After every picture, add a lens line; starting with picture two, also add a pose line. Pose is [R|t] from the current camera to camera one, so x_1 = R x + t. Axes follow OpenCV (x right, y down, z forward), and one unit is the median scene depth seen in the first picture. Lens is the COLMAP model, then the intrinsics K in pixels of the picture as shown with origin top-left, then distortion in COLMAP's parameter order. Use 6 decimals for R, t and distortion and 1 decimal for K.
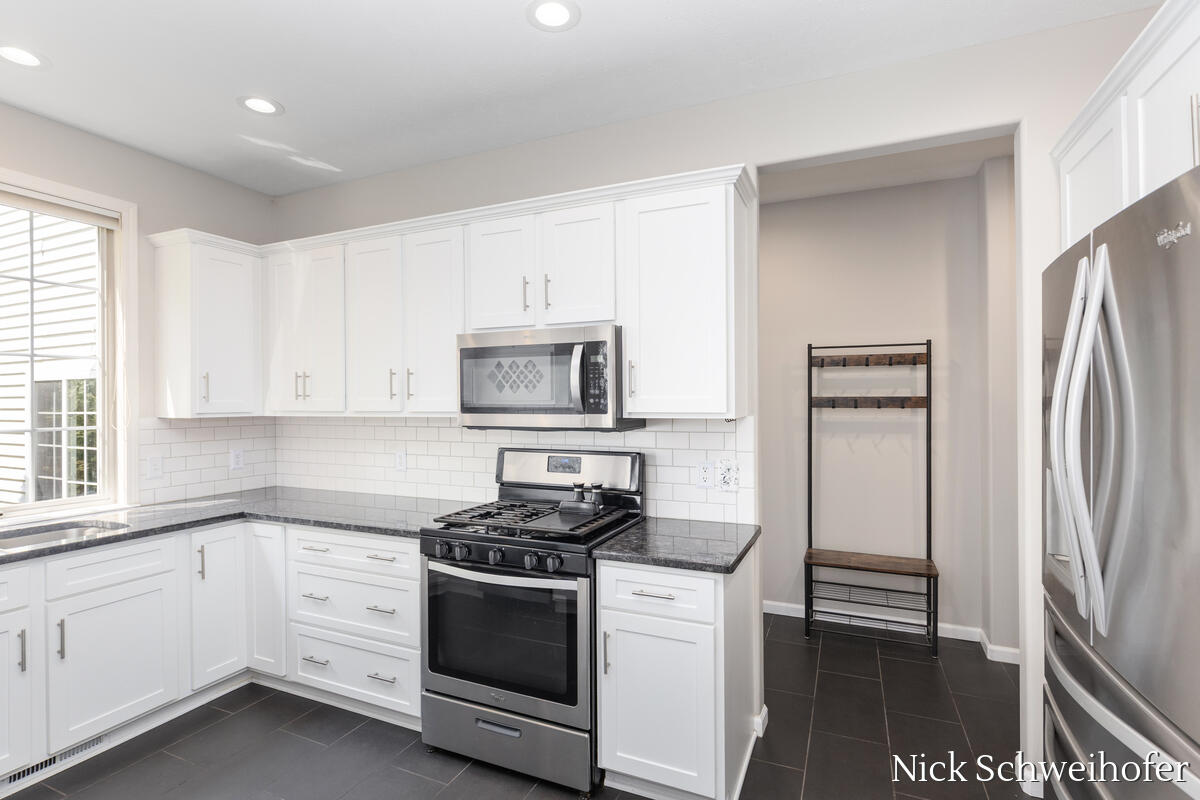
lens RADIAL K [[574.5, 0, 601.2], [0, 574.5, 396.6], [0, 0, 1]] dist [-0.005904, -0.000098]
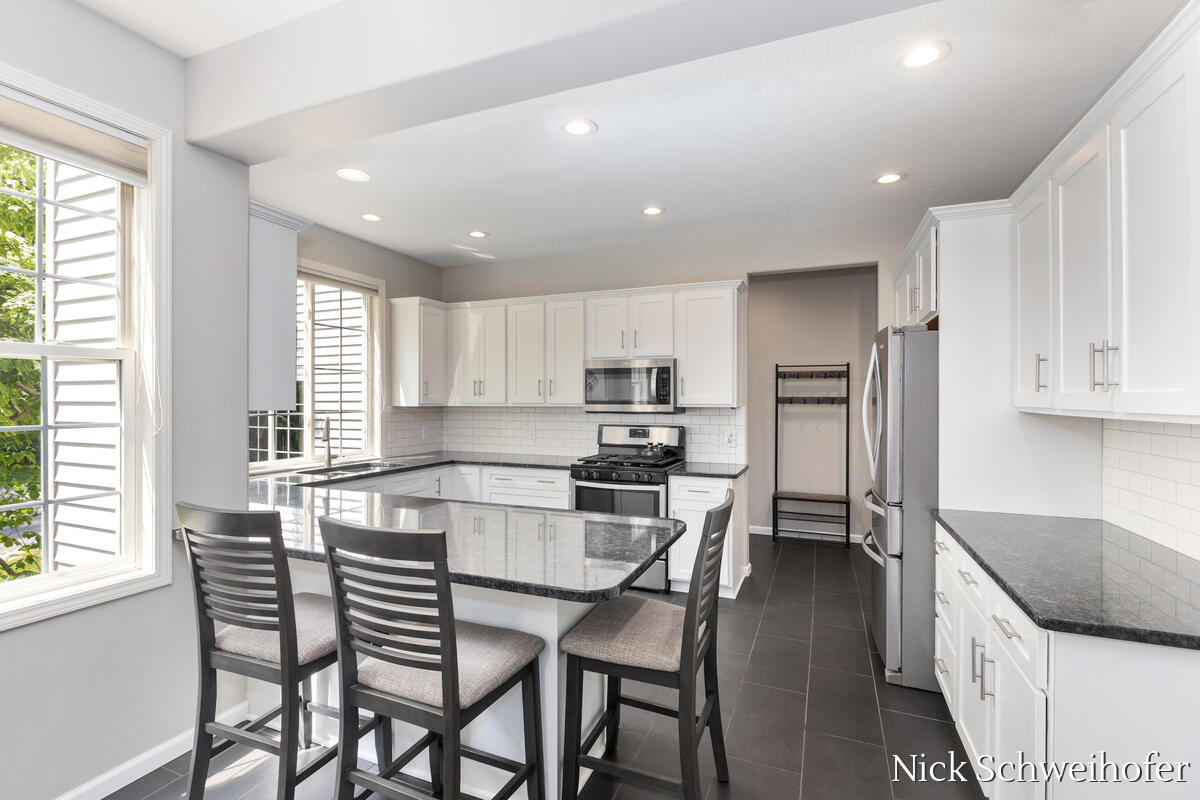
lens RADIAL K [[553.0, 0, 596.4], [0, 553.0, 399.3], [0, 0, 1]] dist [-0.004991, -0.000834]
pose [[0.999729, 0.007043, 0.022198, -0.231611], [-0.007151, 0.999963, 0.004782, 0.004683], [-0.022163, -0.004939, 0.999742, -0.707680]]
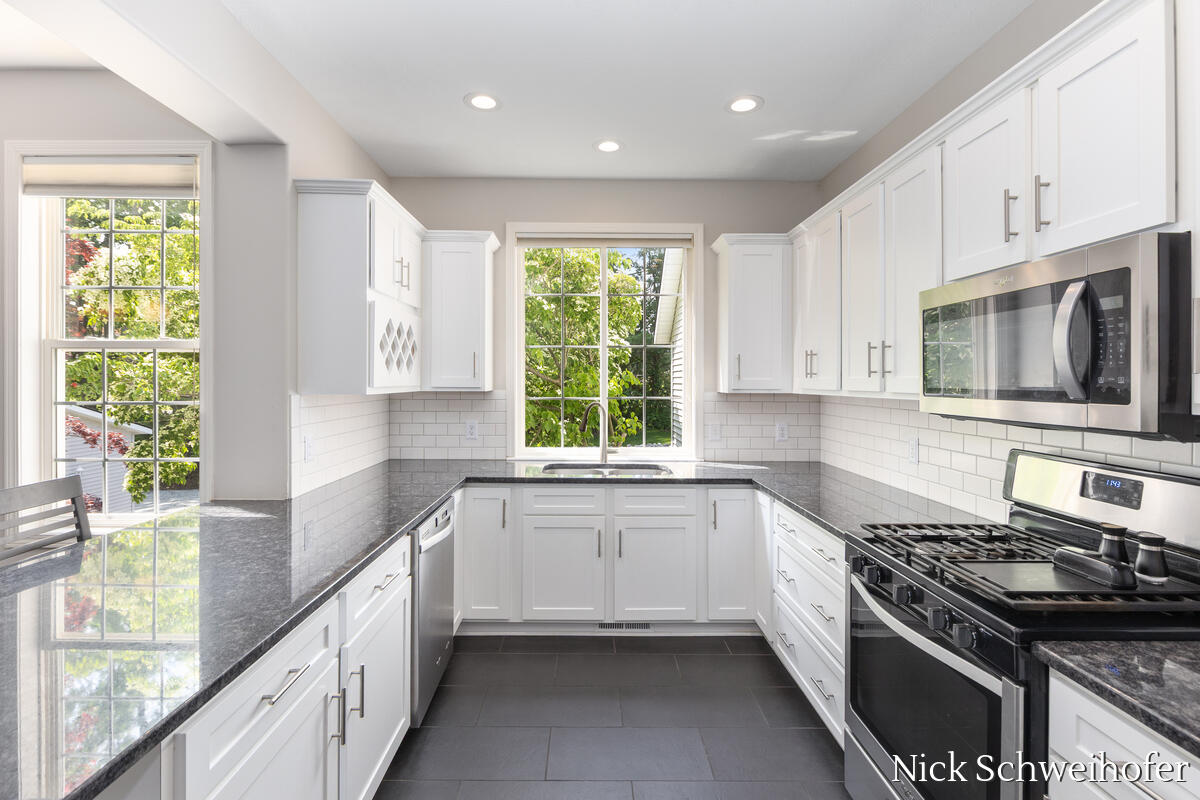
lens RADIAL K [[553.0, 0, 587.4], [0, 553.0, 380.9], [0, 0, 1]] dist [-0.004991, -0.000834]
pose [[0.408161, 0.007727, -0.912877, 0.222317], [-0.001937, 0.999969, 0.007598, 0.004579], [0.912908, -0.001334, 0.408163, 0.279142]]
